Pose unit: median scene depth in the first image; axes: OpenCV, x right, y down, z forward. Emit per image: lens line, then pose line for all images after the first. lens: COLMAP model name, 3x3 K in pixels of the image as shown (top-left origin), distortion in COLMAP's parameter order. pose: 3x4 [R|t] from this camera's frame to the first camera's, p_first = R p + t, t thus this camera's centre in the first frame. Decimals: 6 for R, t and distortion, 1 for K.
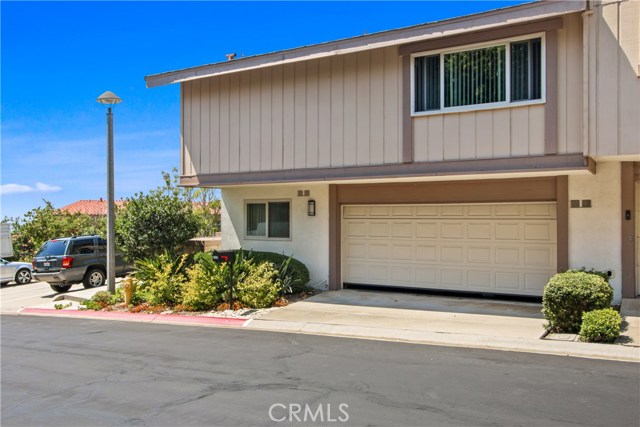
lens RADIAL K [[547.7, 0, 320.0], [0, 547.7, 213.5], [0, 0, 1]] dist [0.002162, 0.000548]
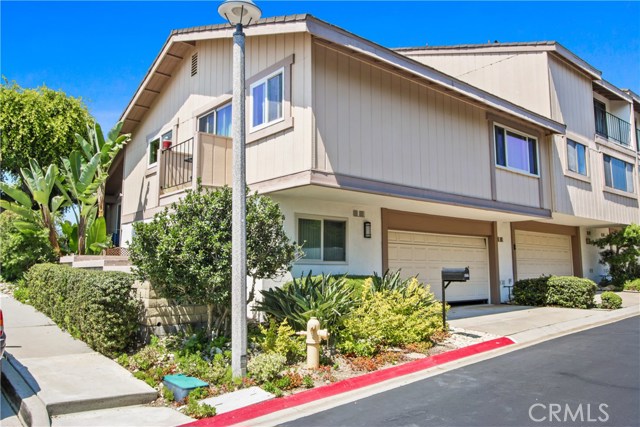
lens RADIAL K [[474.5, 0, 320.0], [0, 474.5, 213.5], [0, 0, 1]] dist [-0.002213, -0.000257]
pose [[0.324011, 0.115042, 0.939033, -0.827756], [-0.003213, 0.992707, -0.120509, 0.061913], [-0.946048, 0.036029, 0.322018, 0.812210]]
